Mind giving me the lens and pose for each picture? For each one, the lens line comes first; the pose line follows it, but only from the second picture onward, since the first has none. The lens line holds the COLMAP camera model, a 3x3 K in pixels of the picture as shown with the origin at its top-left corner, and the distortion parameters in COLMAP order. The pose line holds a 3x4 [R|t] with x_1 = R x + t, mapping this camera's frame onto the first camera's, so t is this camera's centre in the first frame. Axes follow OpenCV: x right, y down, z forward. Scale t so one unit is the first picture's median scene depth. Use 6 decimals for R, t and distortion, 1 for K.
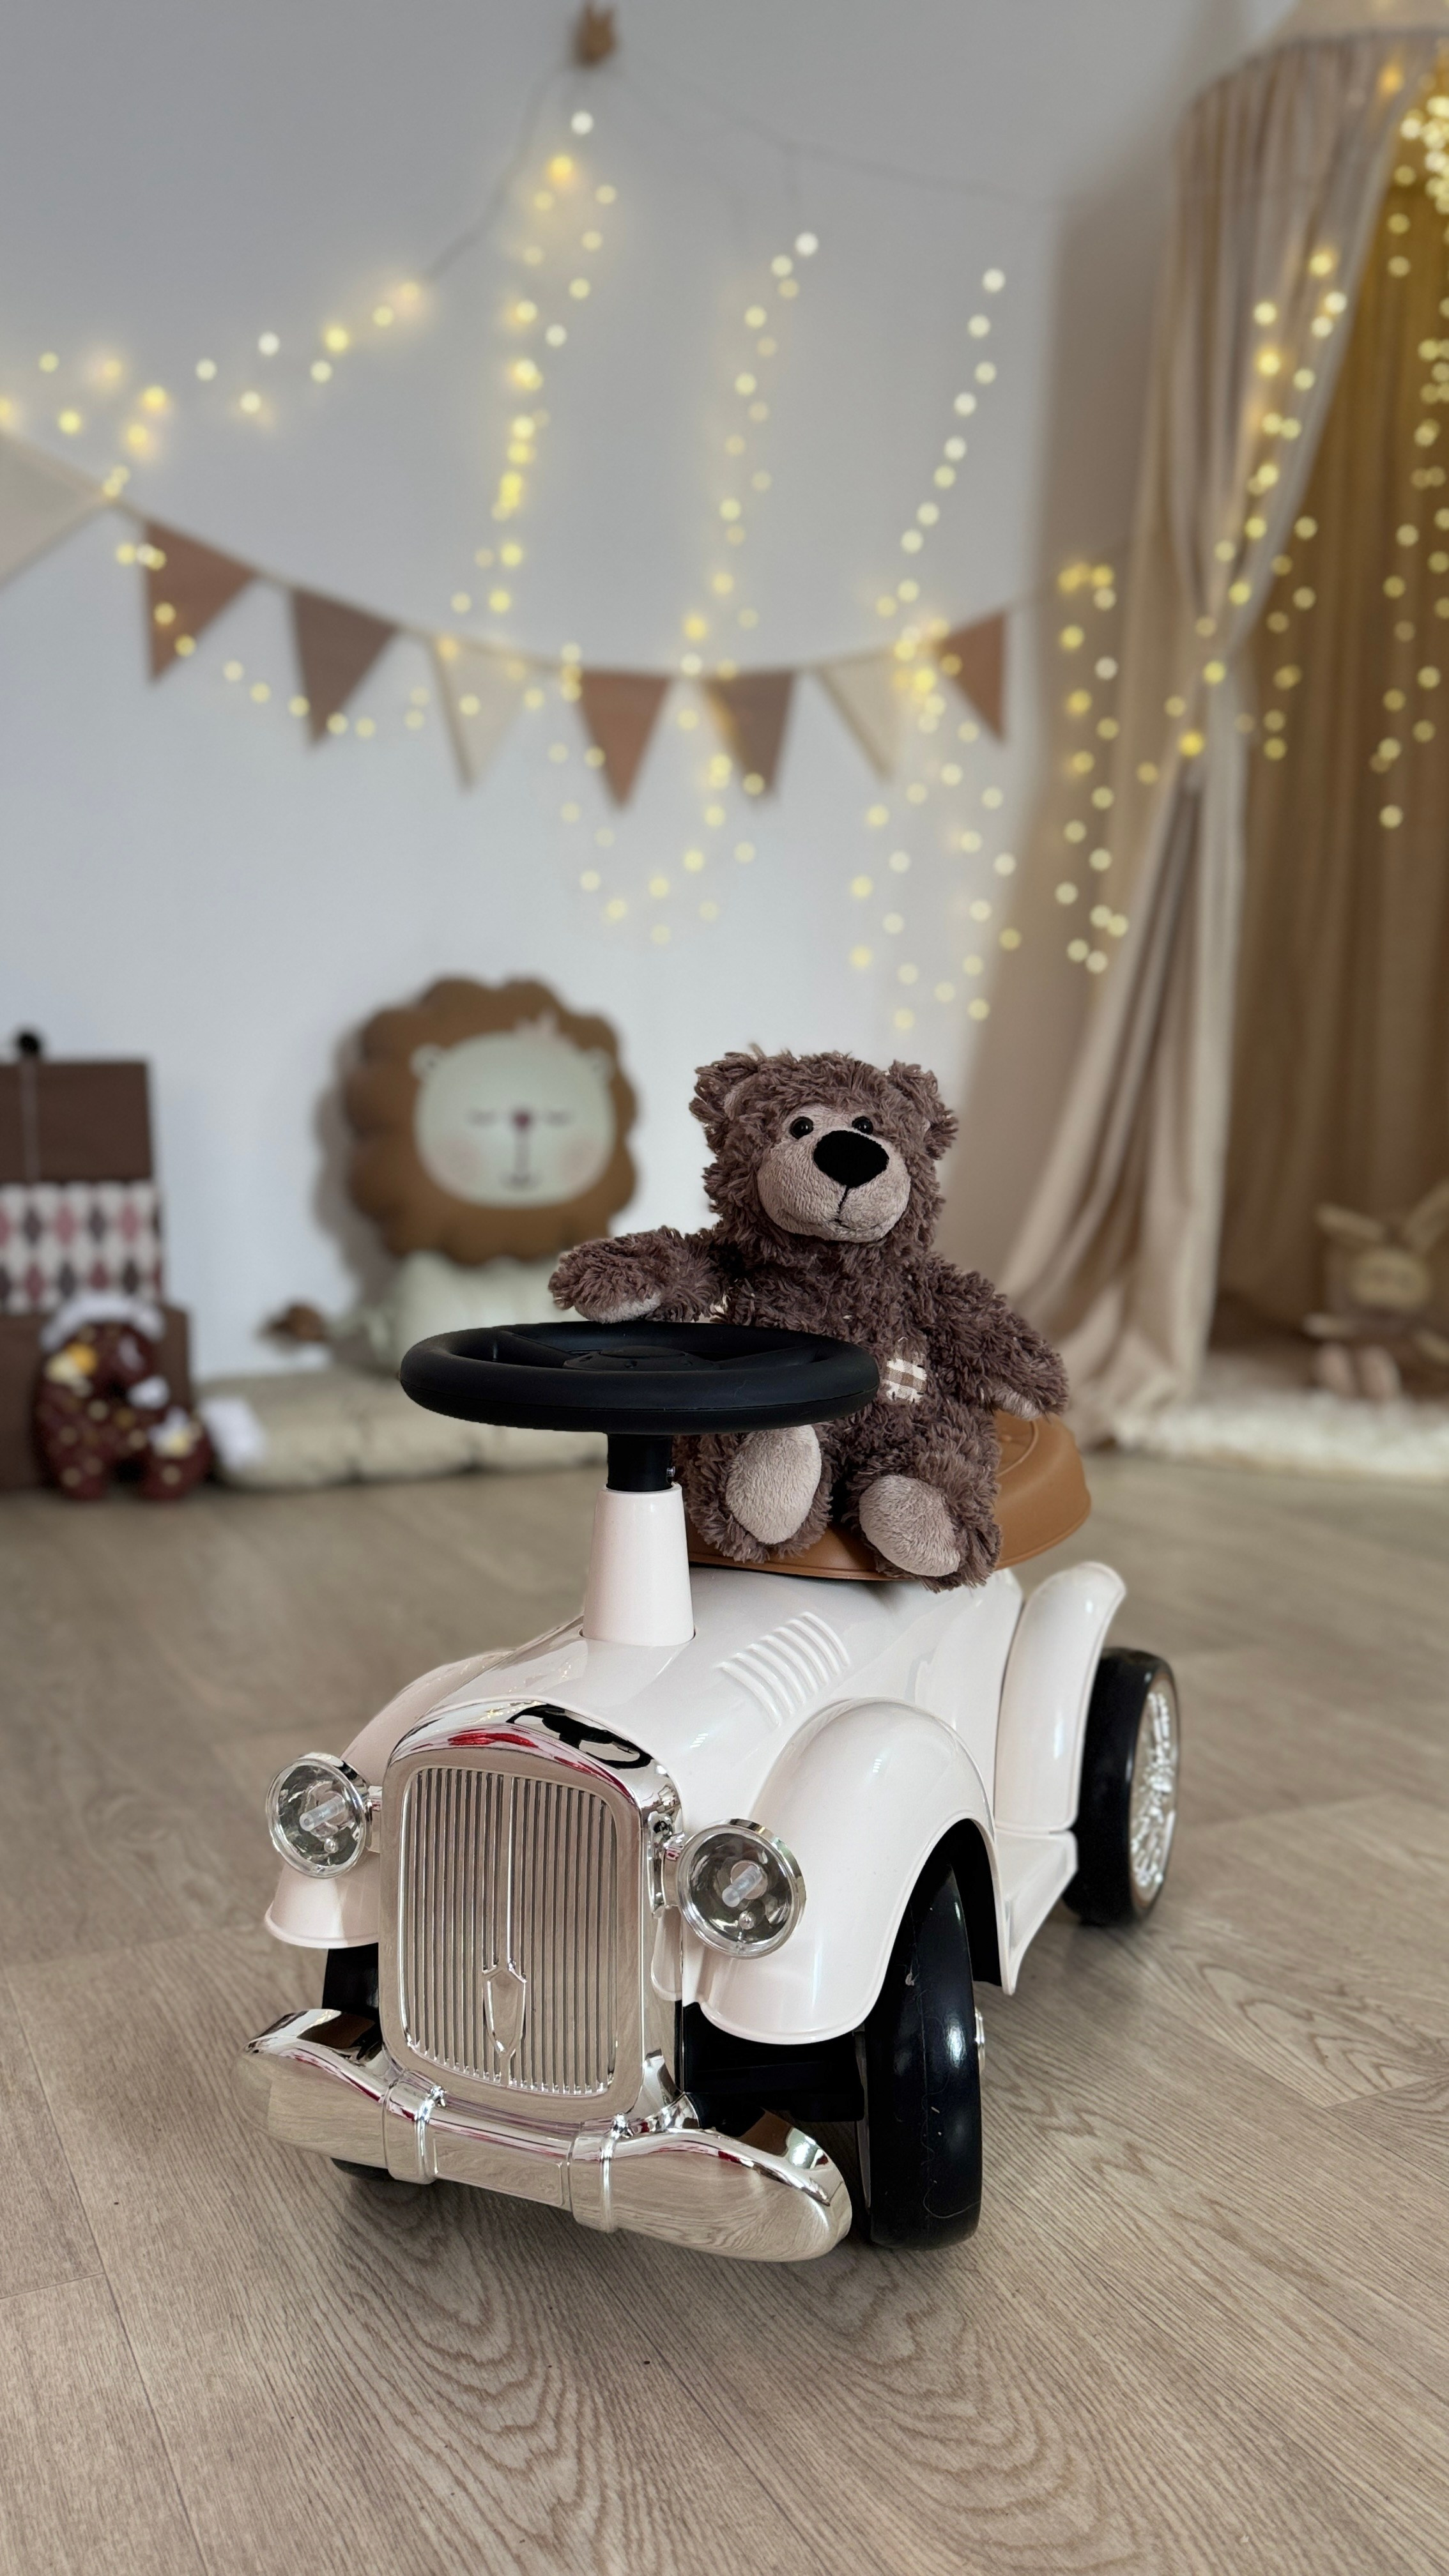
lens RADIAL K [[2023.4, 0, 724.5], [0, 2023.4, 1288.0], [0, 0, 1]] dist [0.001154, -0.001183]
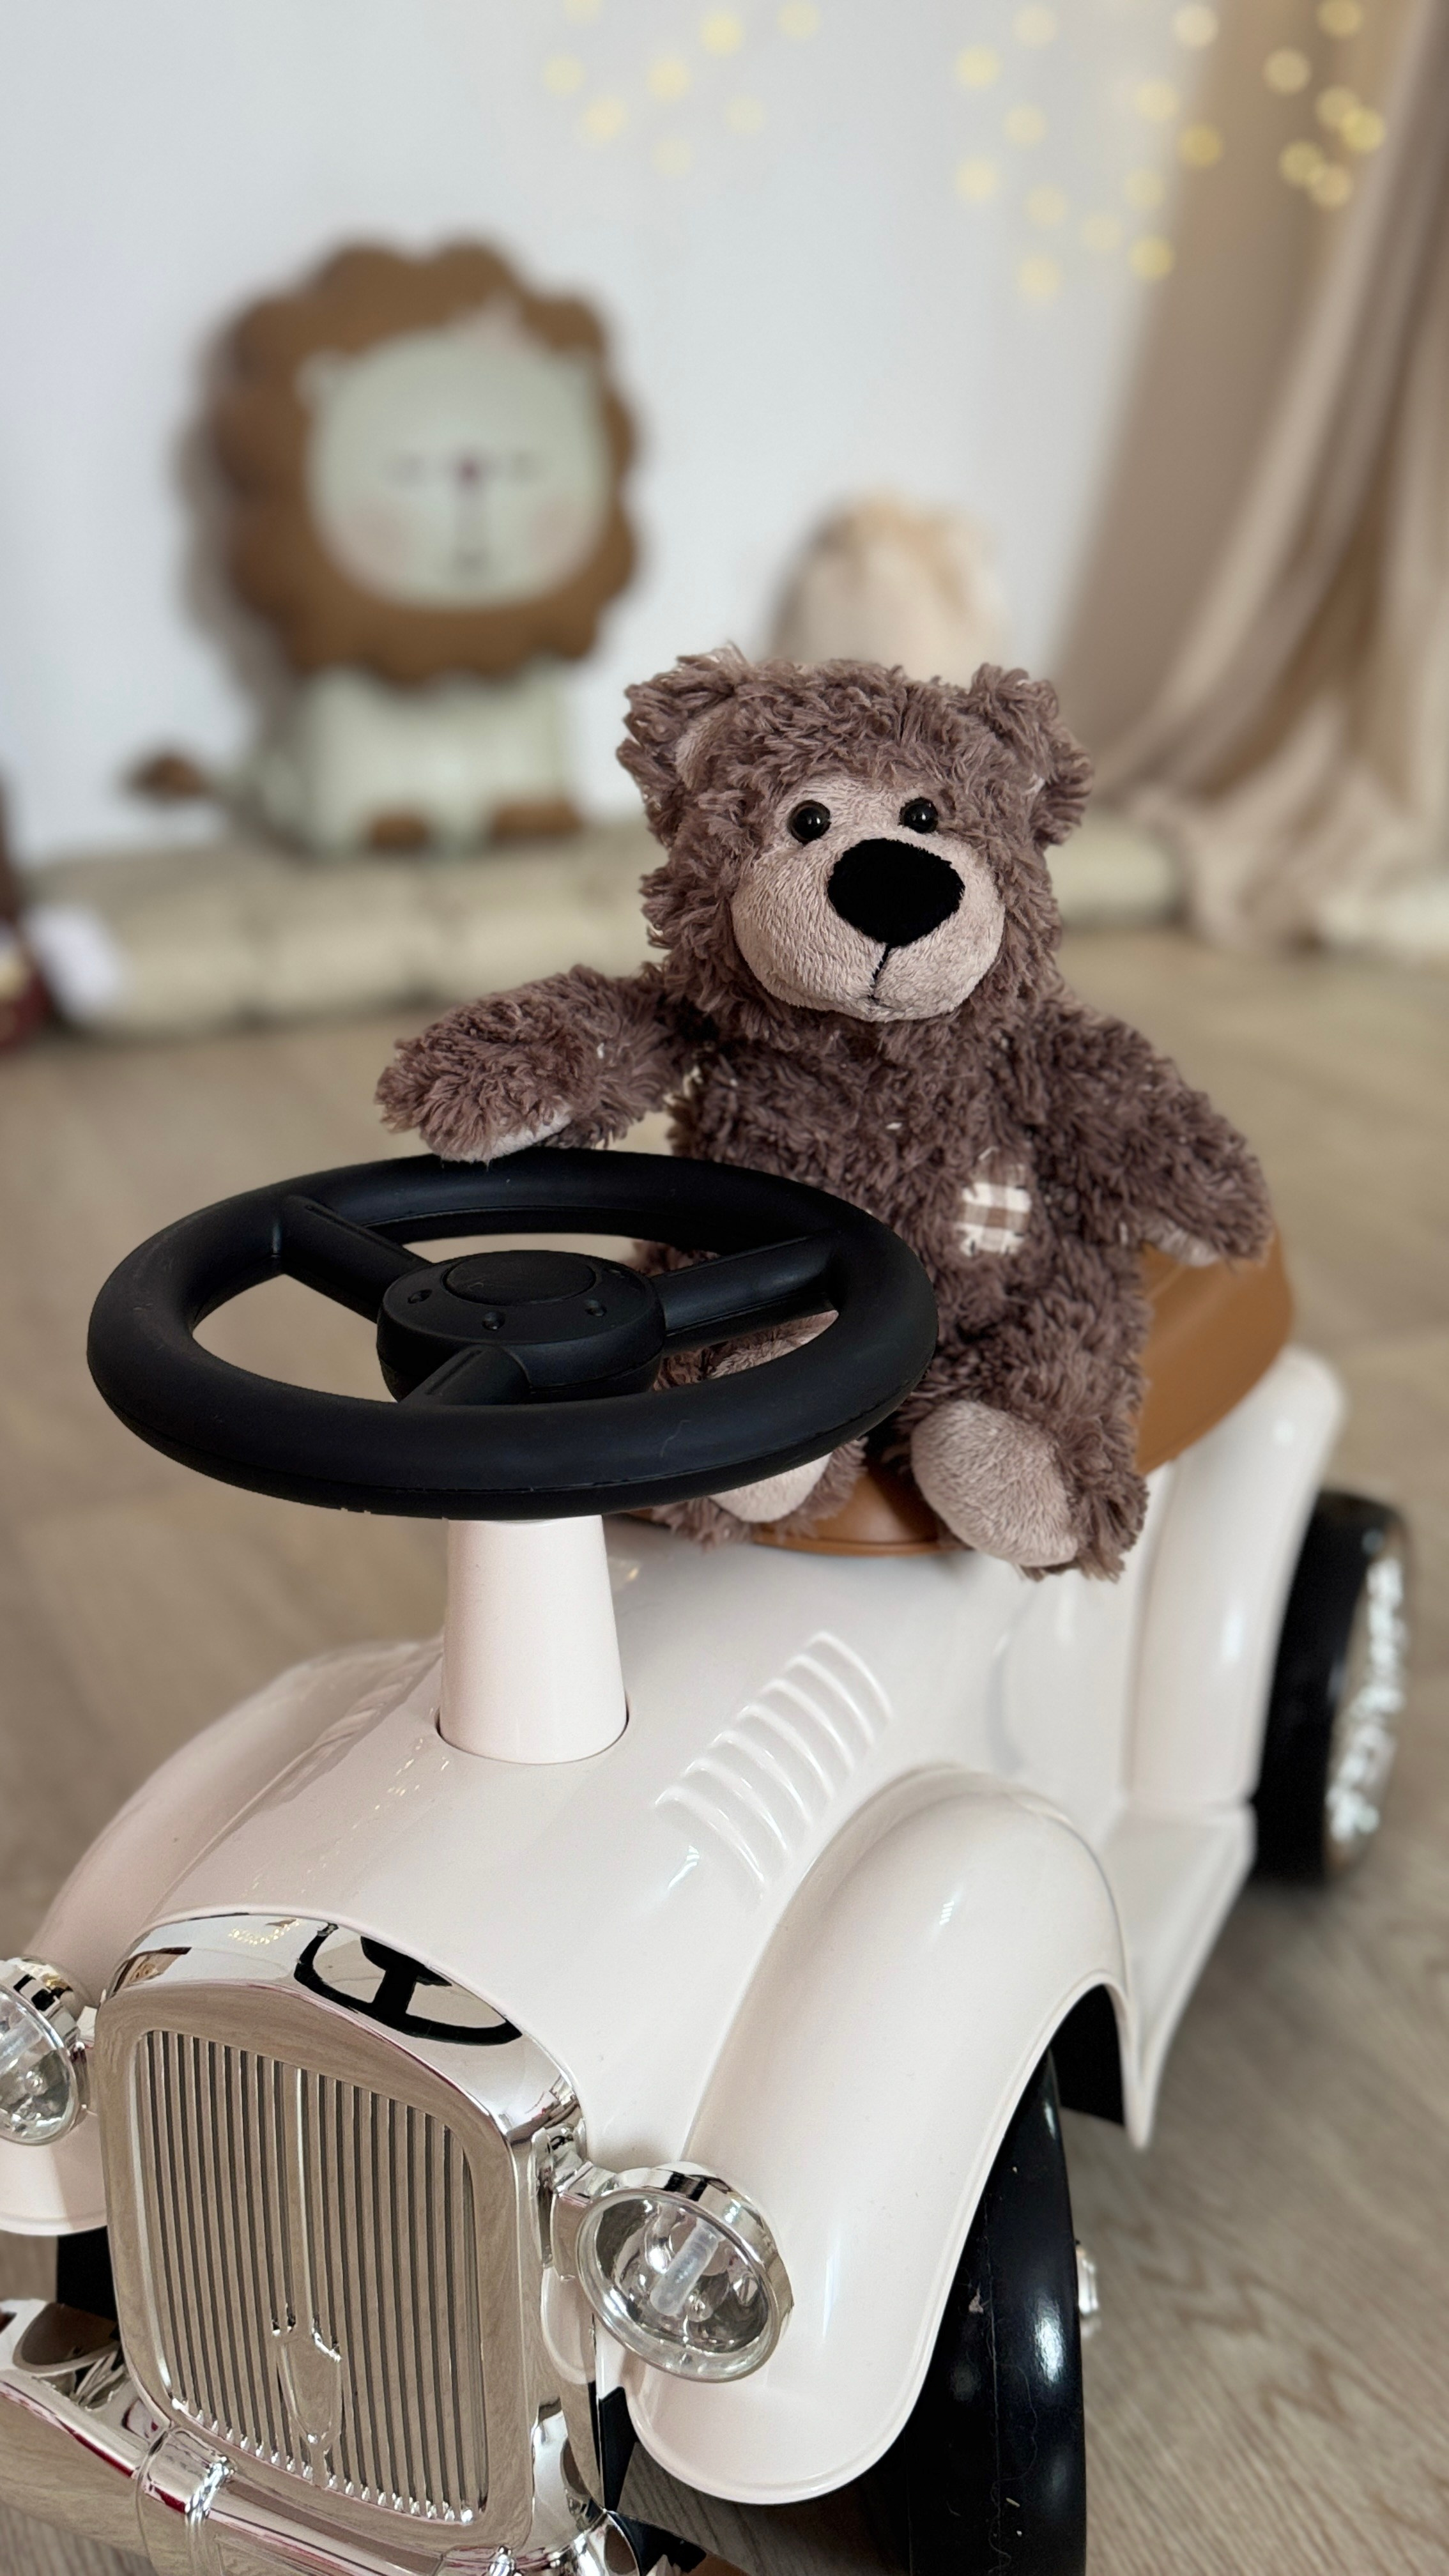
lens RADIAL K [[2552.6, 0, 724.5], [0, 2552.6, 1288.0], [0, 0, 1]] dist [0.014895, -0.000748]
pose [[0.999414, -0.005821, -0.033740, 0.036683], [0.014698, 0.962962, 0.269237, -0.140699], [0.030924, -0.269575, 0.962483, 0.279970]]
